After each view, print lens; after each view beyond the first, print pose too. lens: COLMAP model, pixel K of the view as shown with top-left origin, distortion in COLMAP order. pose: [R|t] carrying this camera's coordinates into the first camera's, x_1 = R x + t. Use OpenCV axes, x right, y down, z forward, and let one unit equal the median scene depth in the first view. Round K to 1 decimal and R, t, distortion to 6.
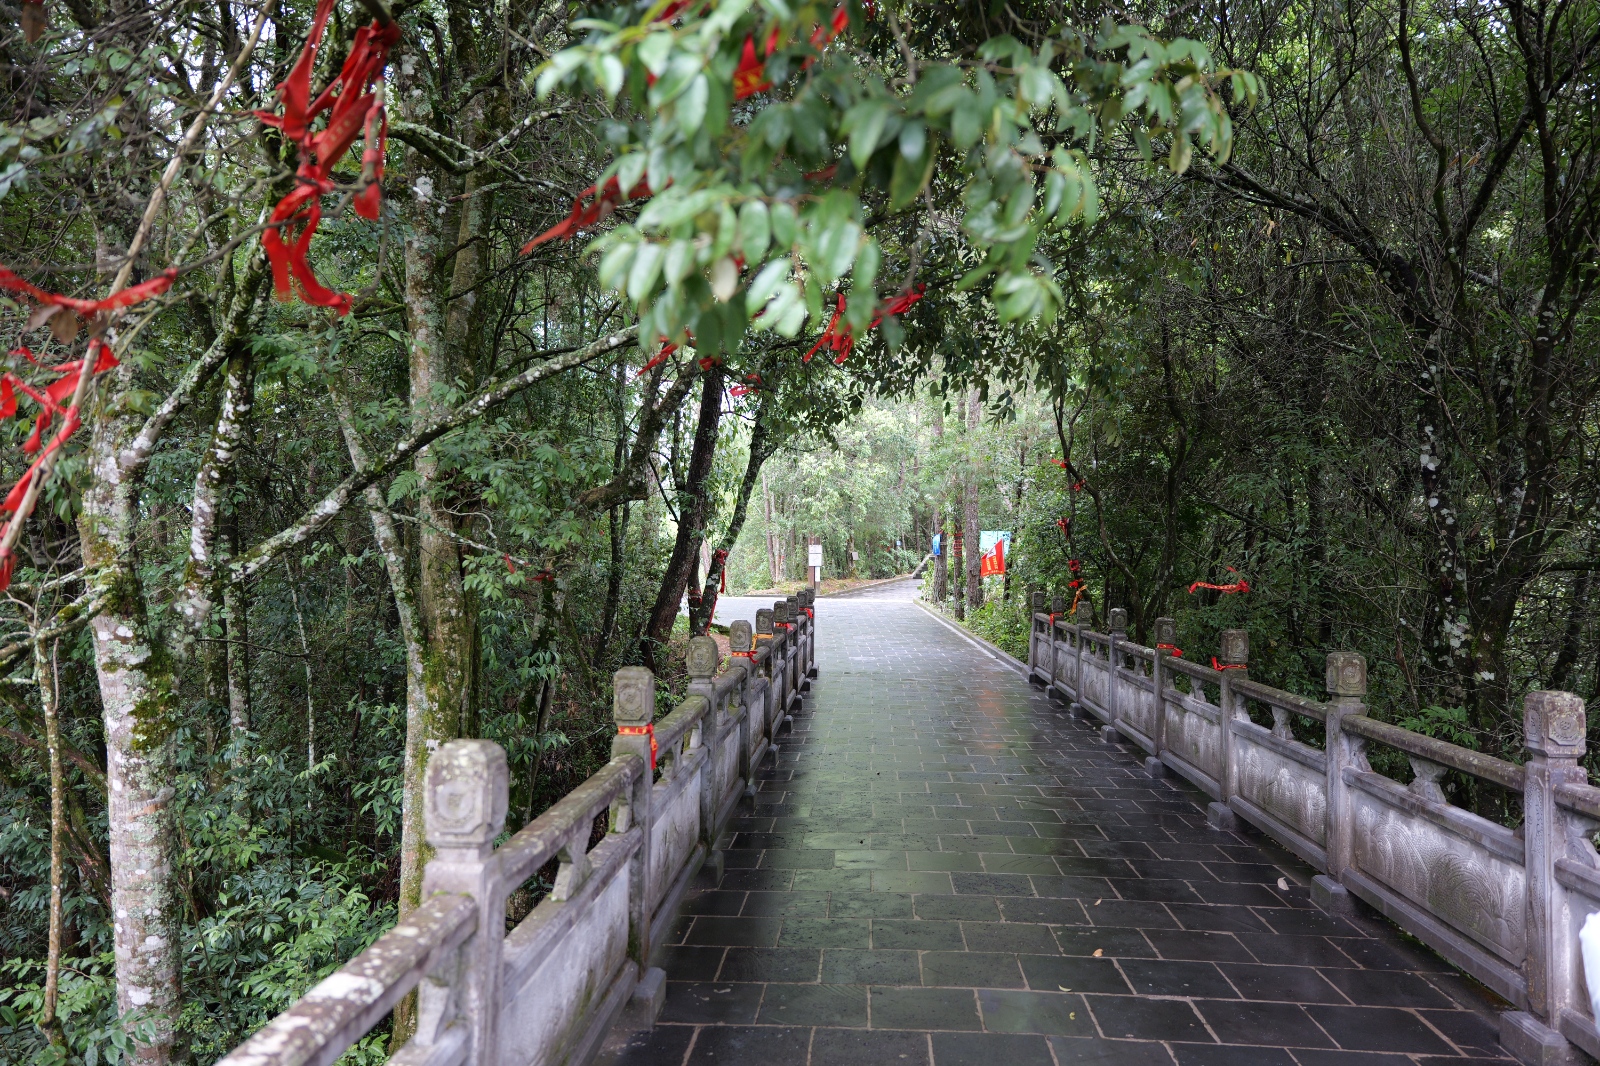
lens RADIAL K [[1119.8, 0, 800.0], [0, 1119.8, 533.0], [0, 0, 1]] dist [0.011901, 0.000659]
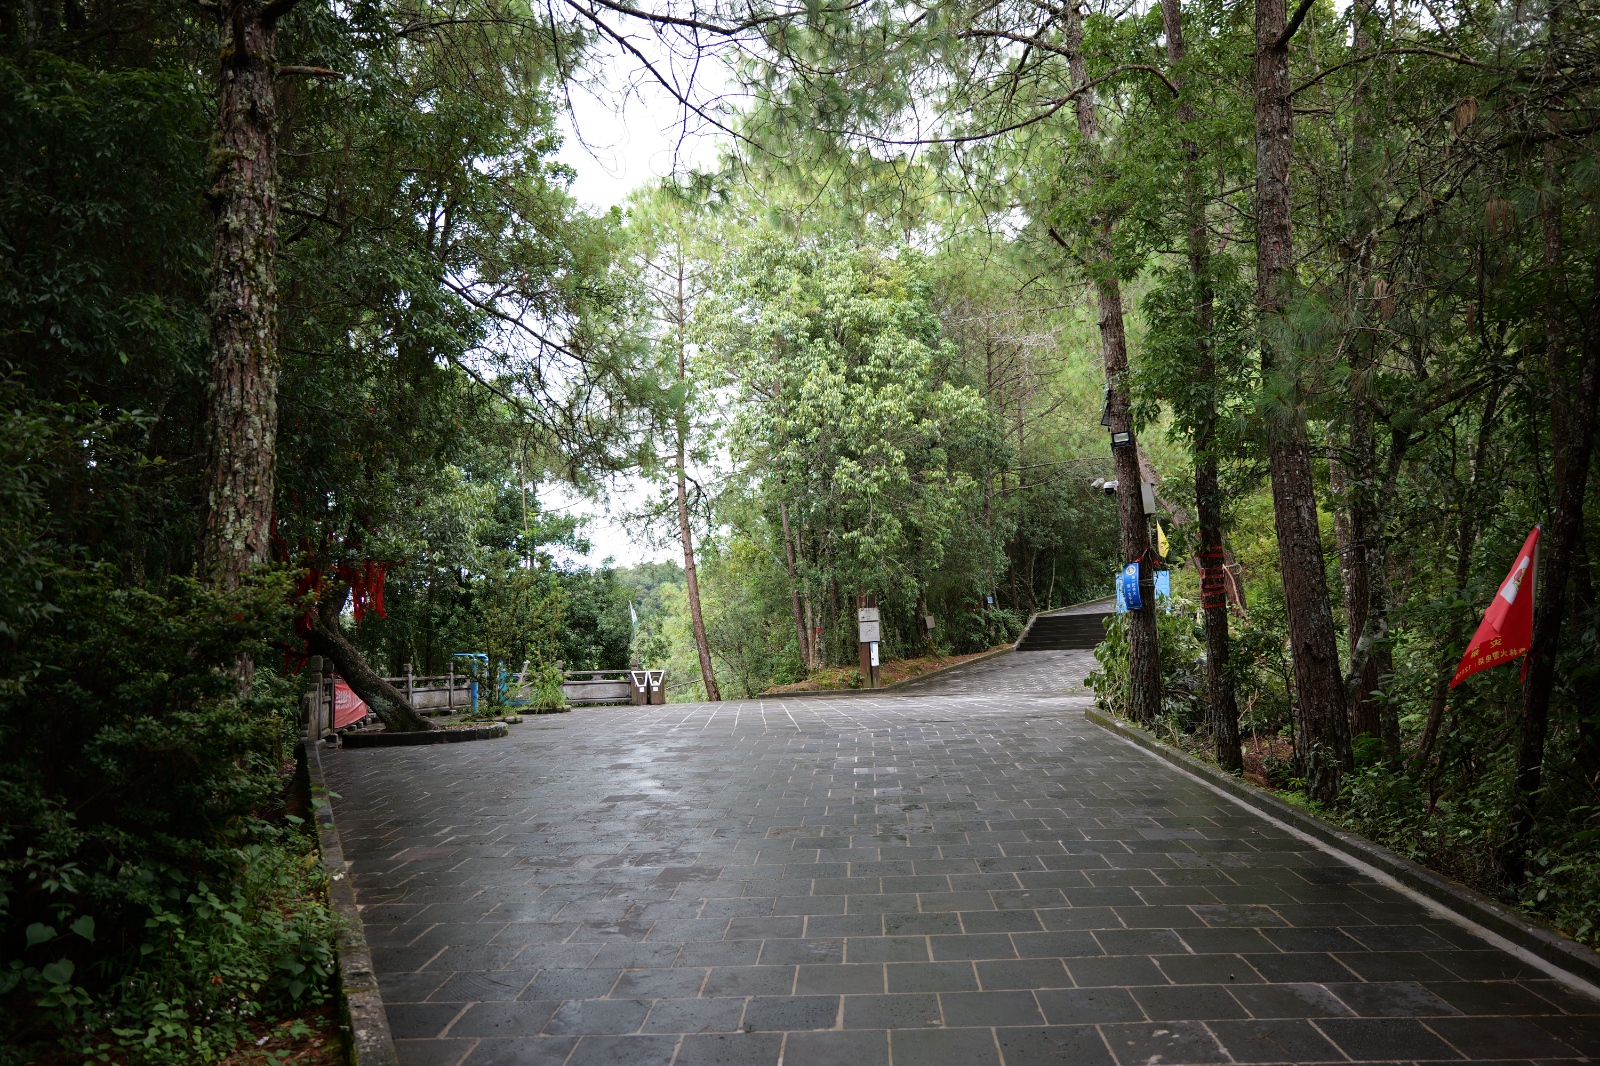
lens RADIAL K [[1119.8, 0, 800.0], [0, 1119.8, 533.0], [0, 0, 1]] dist [0.011901, 0.000659]
pose [[0.997143, -0.061992, -0.043153, 0.005160], [0.059130, 0.996151, -0.064703, 0.006954], [0.046998, 0.061967, 0.996971, 0.360642]]
